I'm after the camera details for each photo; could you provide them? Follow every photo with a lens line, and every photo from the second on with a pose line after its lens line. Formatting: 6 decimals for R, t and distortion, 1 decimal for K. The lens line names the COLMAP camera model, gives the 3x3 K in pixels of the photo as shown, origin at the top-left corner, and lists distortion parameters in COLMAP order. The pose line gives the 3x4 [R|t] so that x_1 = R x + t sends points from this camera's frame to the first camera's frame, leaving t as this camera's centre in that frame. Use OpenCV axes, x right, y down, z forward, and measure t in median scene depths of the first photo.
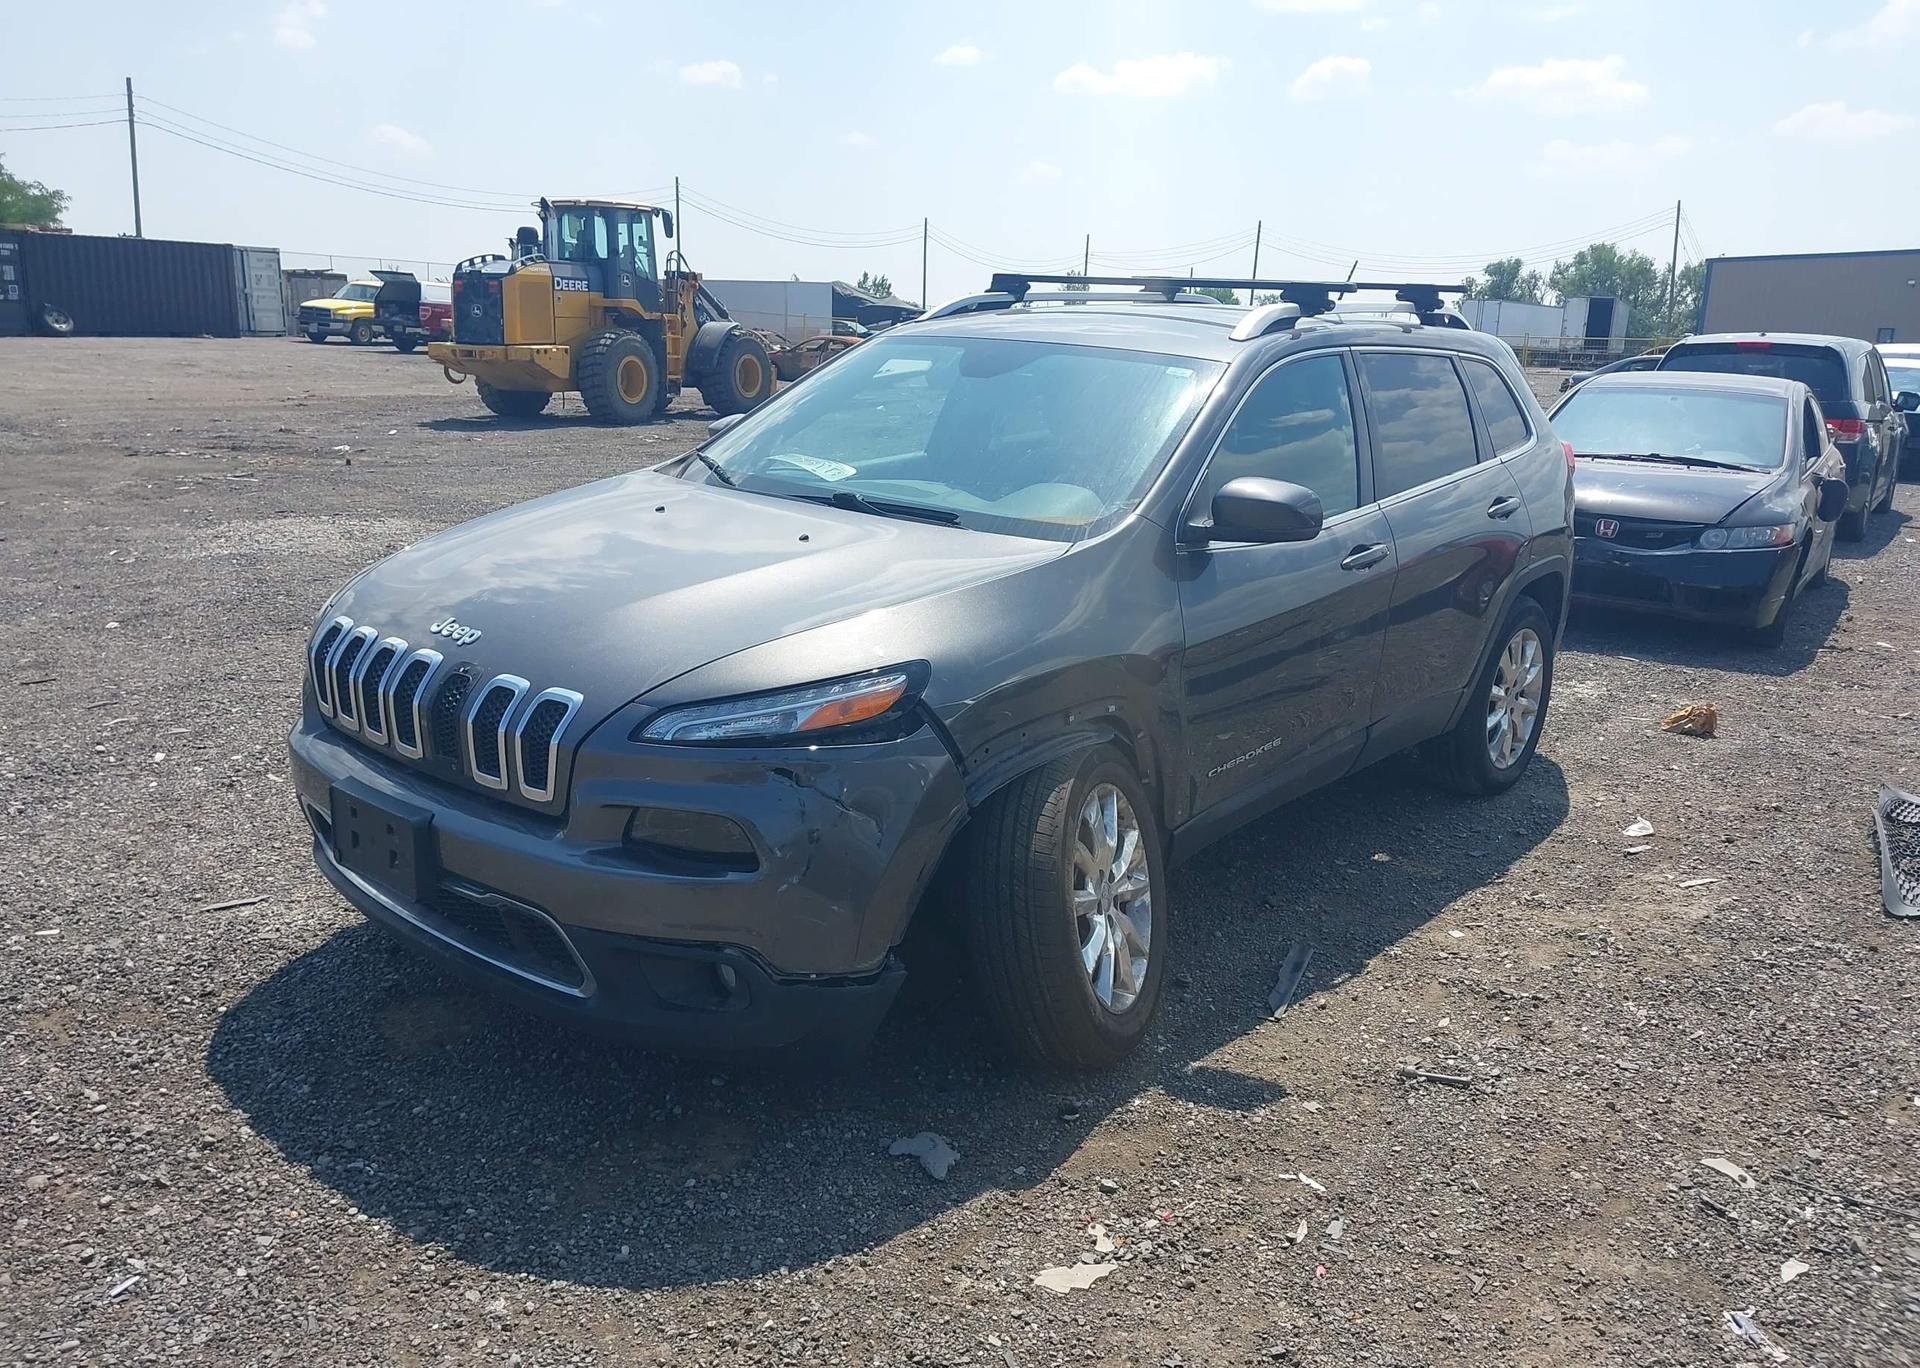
lens RADIAL K [[1527.8, 0, 949.1], [0, 1527.8, 683.8], [0, 0, 1]] dist [0.024410, -0.025591]
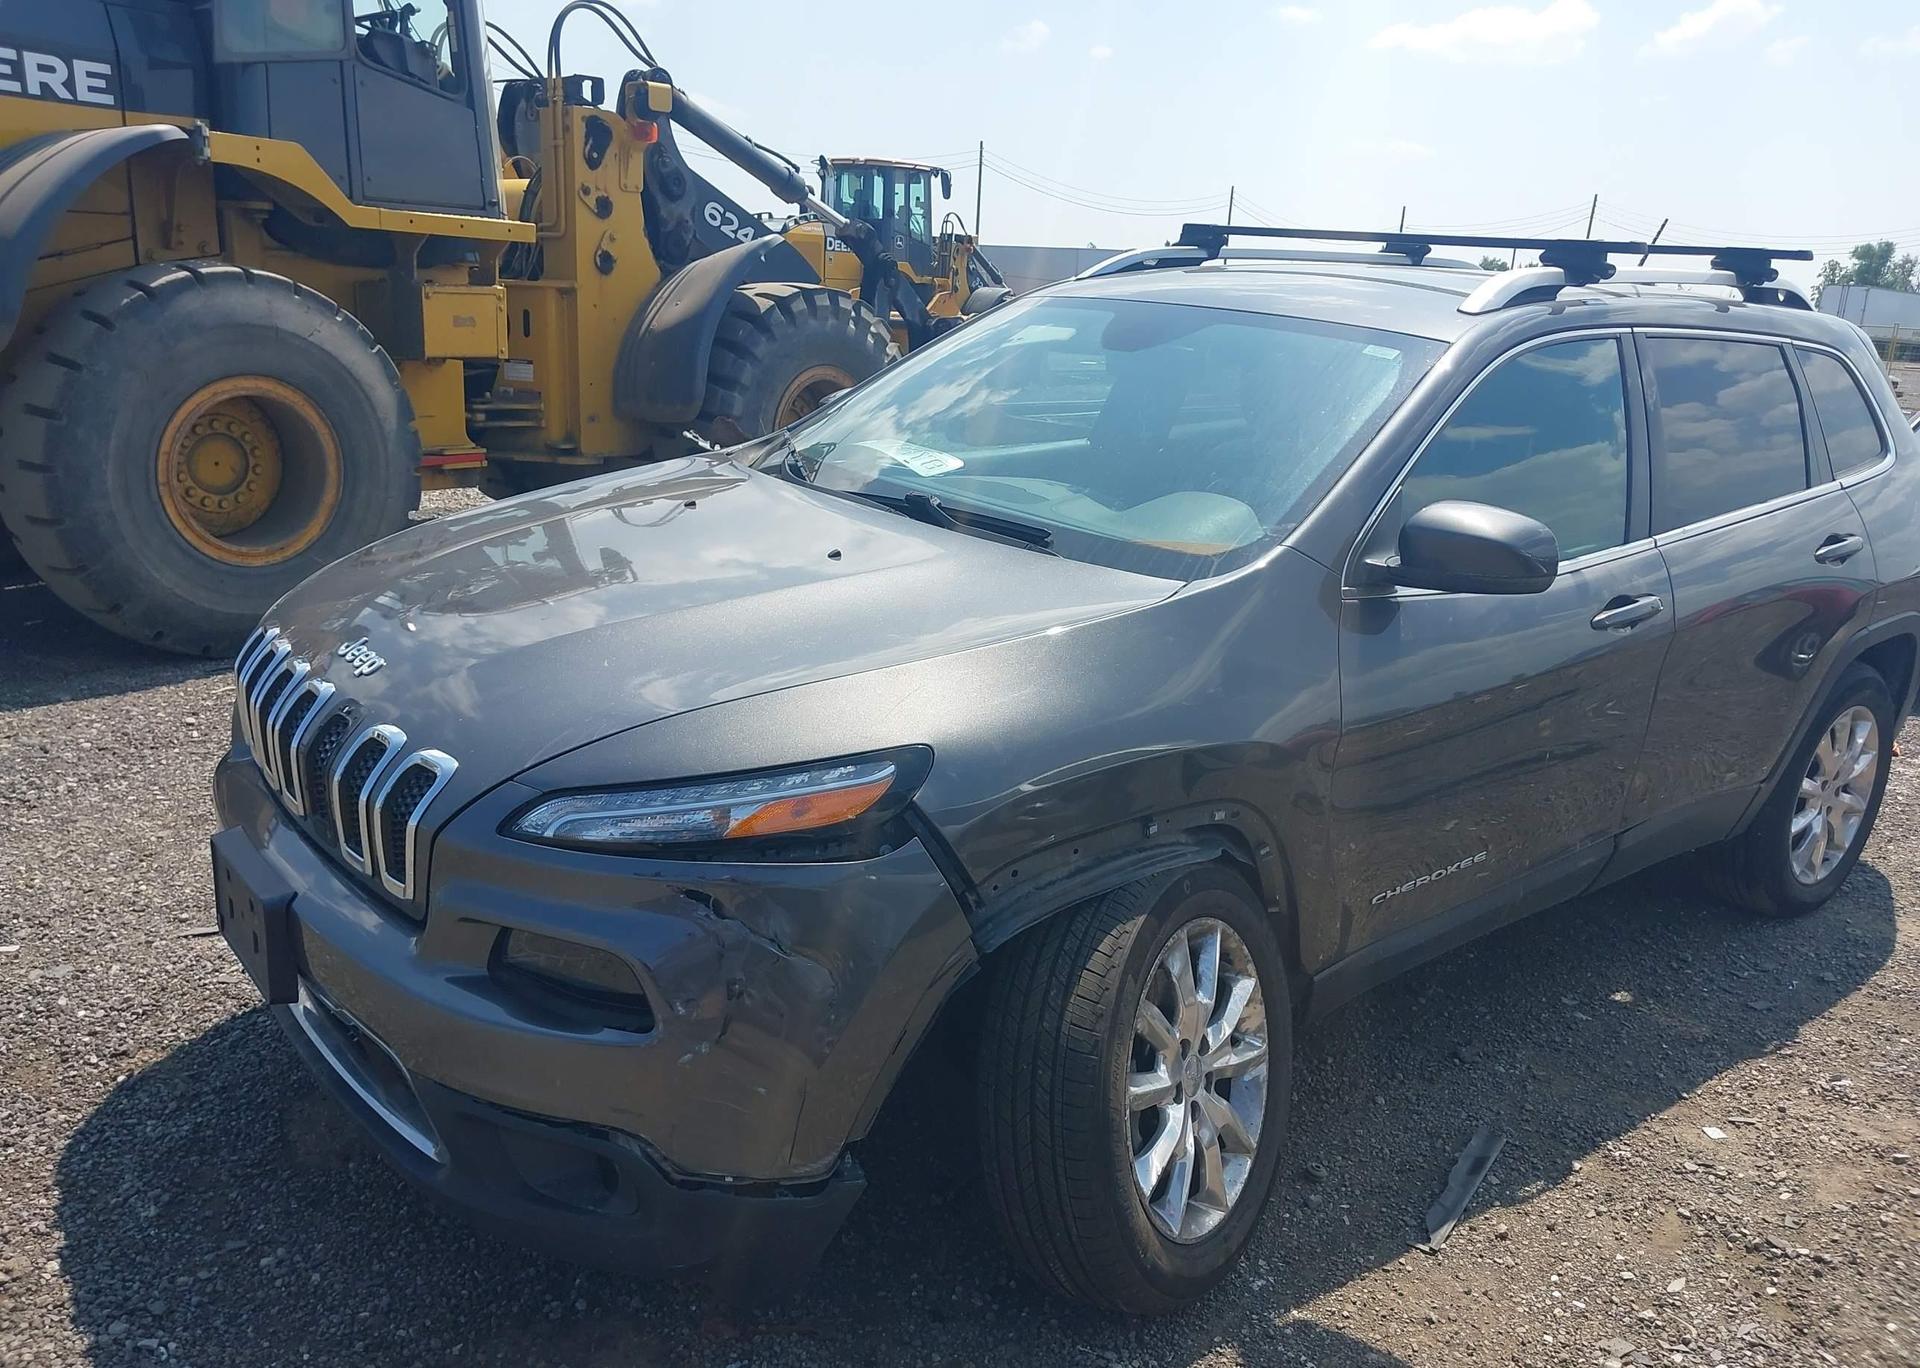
lens RADIAL K [[1527.8, 0, 954.5], [0, 1527.8, 704.1], [0, 0, 1]] dist [0.024410, -0.025591]
pose [[0.982442, 0.073763, -0.171366, 0.089342], [-0.068426, 0.996975, 0.036854, -0.047497], [0.173567, -0.024481, 0.984518, 0.229788]]
